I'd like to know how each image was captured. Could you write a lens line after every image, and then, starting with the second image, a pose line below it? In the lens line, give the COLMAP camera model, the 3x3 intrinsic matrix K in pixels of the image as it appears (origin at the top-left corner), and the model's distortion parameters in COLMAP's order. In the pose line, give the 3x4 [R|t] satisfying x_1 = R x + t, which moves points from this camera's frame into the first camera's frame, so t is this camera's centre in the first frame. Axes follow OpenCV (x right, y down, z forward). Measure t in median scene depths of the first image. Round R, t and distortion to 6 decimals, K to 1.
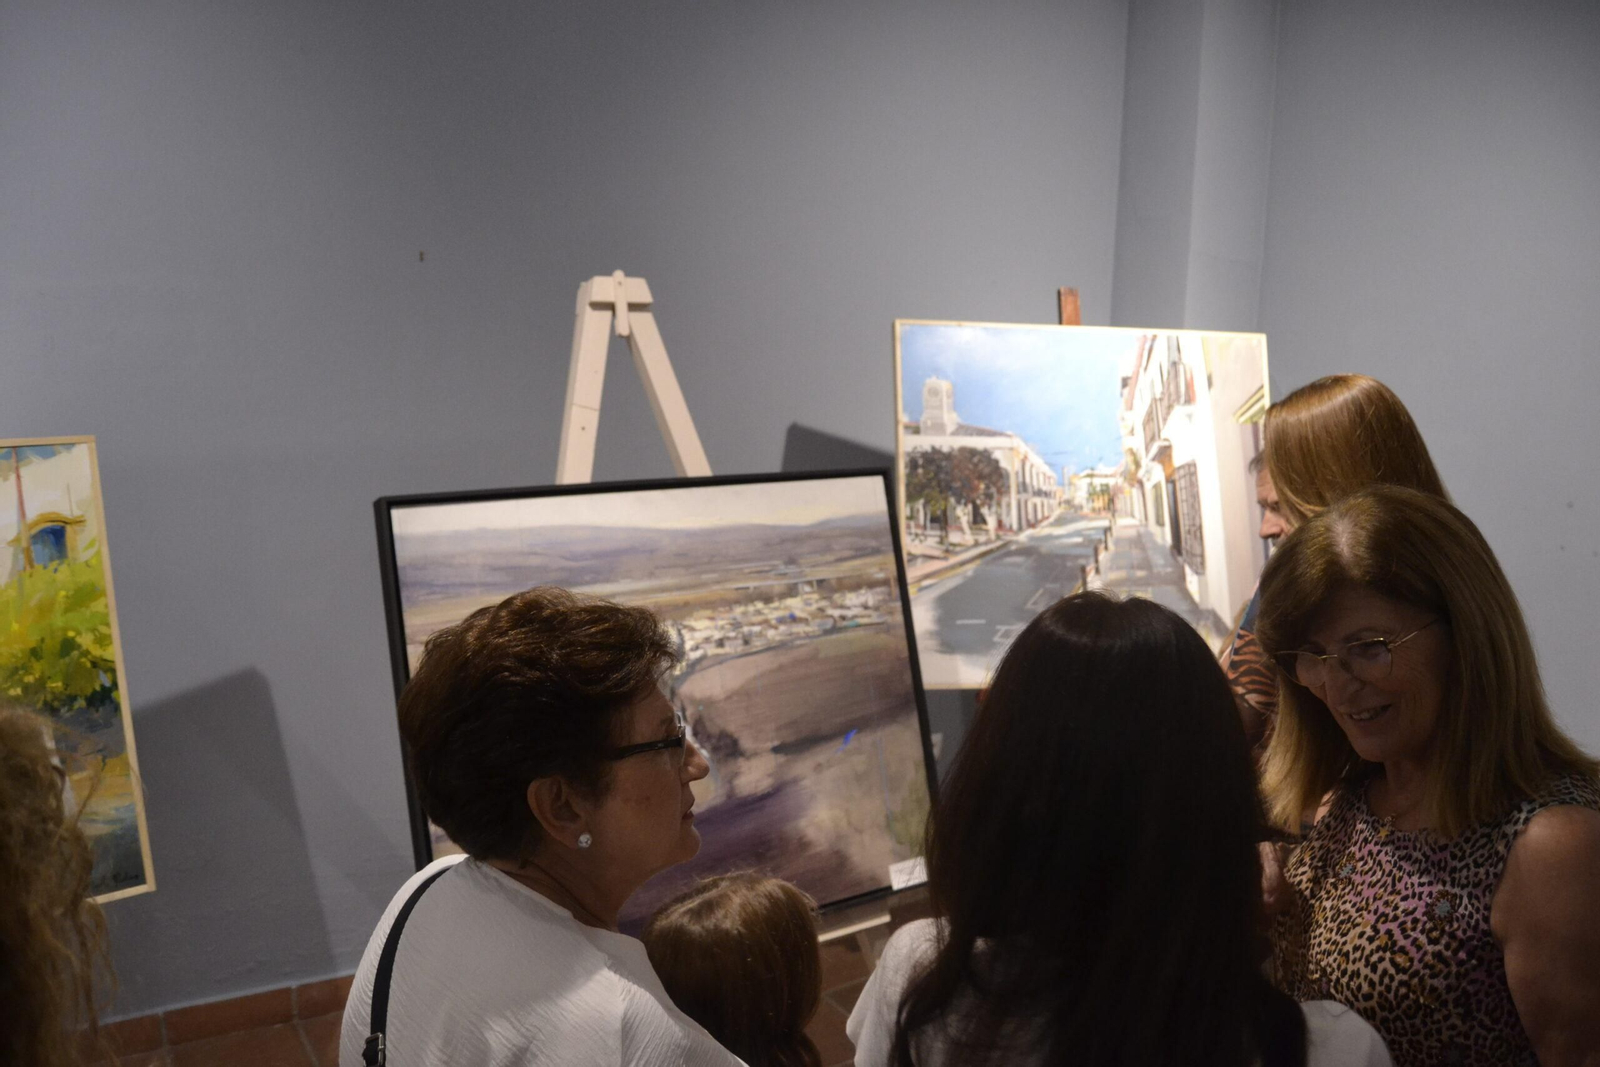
lens RADIAL K [[1275.6, 0, 811.0], [0, 1275.6, 536.9], [0, 0, 1]] dist [-0.091901, 0.038511]
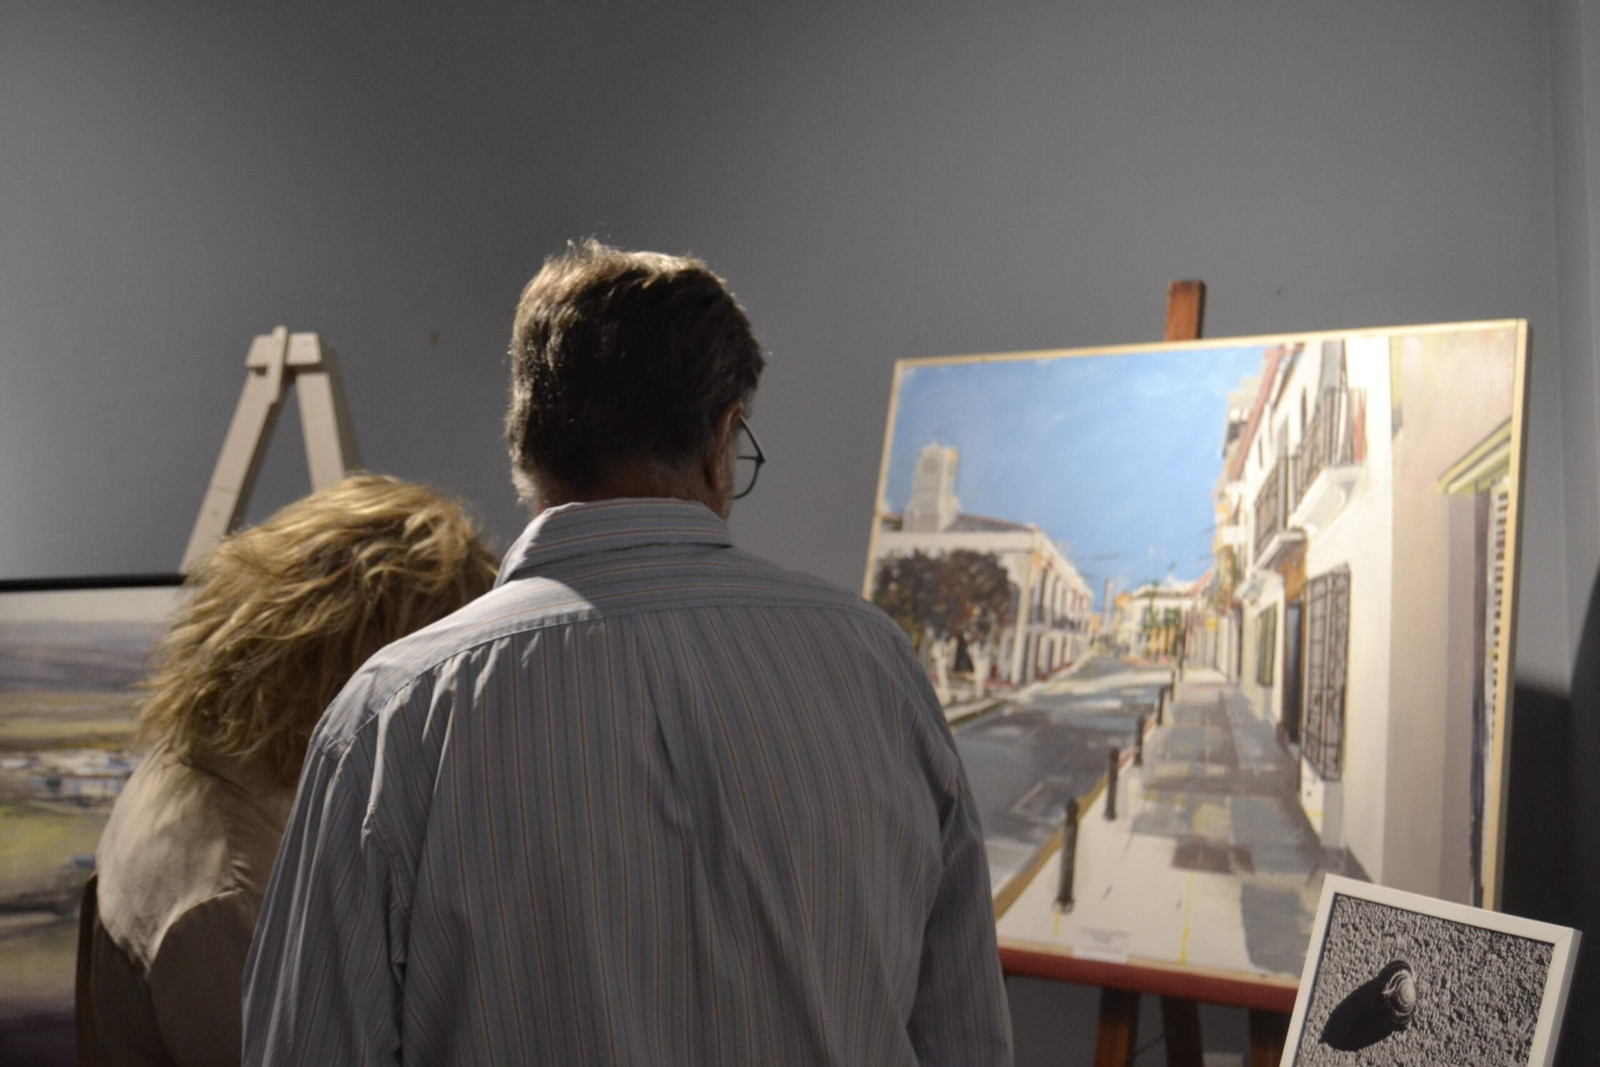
lens RADIAL K [[1817.1, 0, 830.8], [0, 1817.1, 532.2], [0, 0, 1]] dist [-0.052996, 0.021517]
pose [[0.711419, -0.029762, -0.702137, 0.699751], [-0.066529, 0.991764, -0.109447, 0.023535], [0.699612, 0.124575, 0.703580, 0.316375]]
